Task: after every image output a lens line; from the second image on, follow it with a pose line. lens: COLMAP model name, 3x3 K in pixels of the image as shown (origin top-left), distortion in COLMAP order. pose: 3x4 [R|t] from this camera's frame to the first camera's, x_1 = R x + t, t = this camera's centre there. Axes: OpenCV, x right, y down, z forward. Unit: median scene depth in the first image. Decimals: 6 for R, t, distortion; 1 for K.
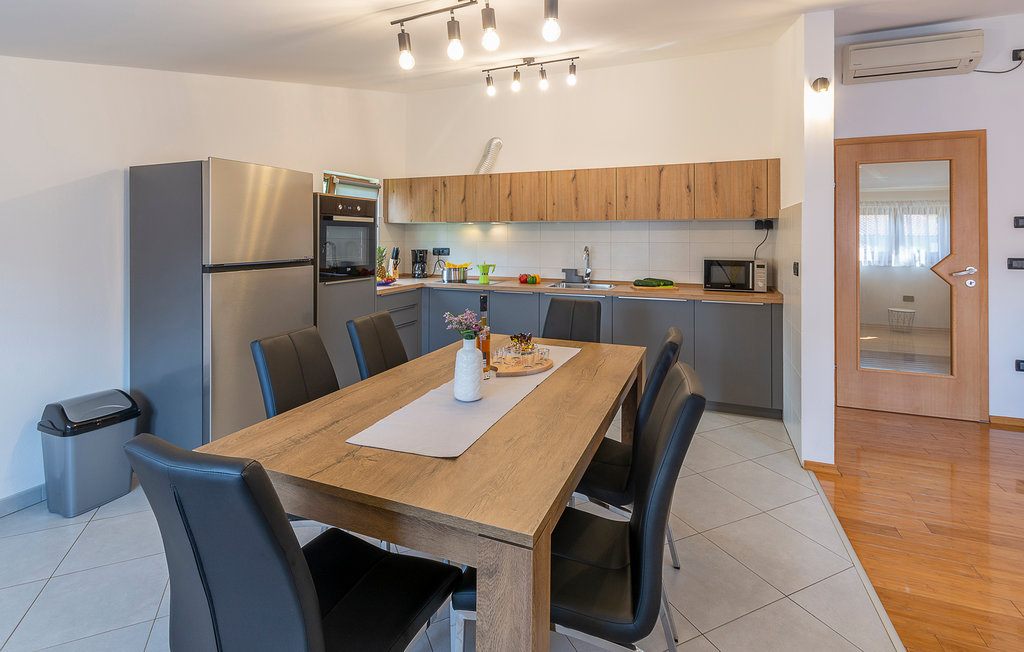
lens RADIAL K [[466.7, 0, 512.0], [0, 466.7, 326.0], [0, 0, 1]] dist [-0.033648, -0.000032]
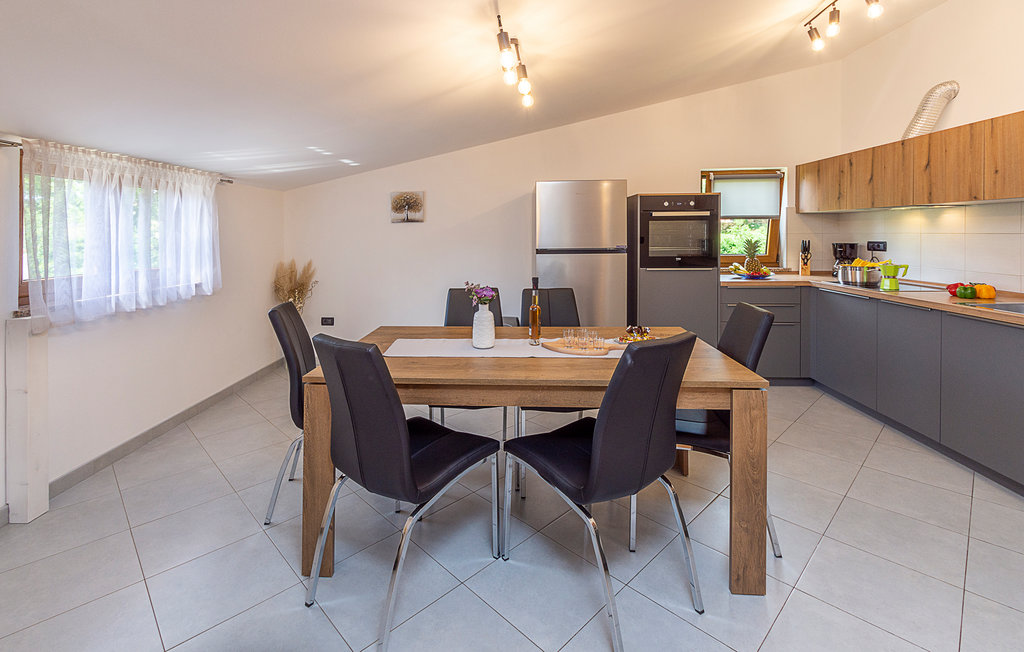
lens RADIAL K [[439.0, 0, 512.0], [0, 439.0, 326.0], [0, 0, 1]] dist [0.000149, 0.000114]
pose [[0.350577, 0.188603, -0.917346, 0.386409], [-0.162547, 0.976900, 0.138728, -0.034555], [0.922320, 0.100477, 0.373136, 0.188678]]
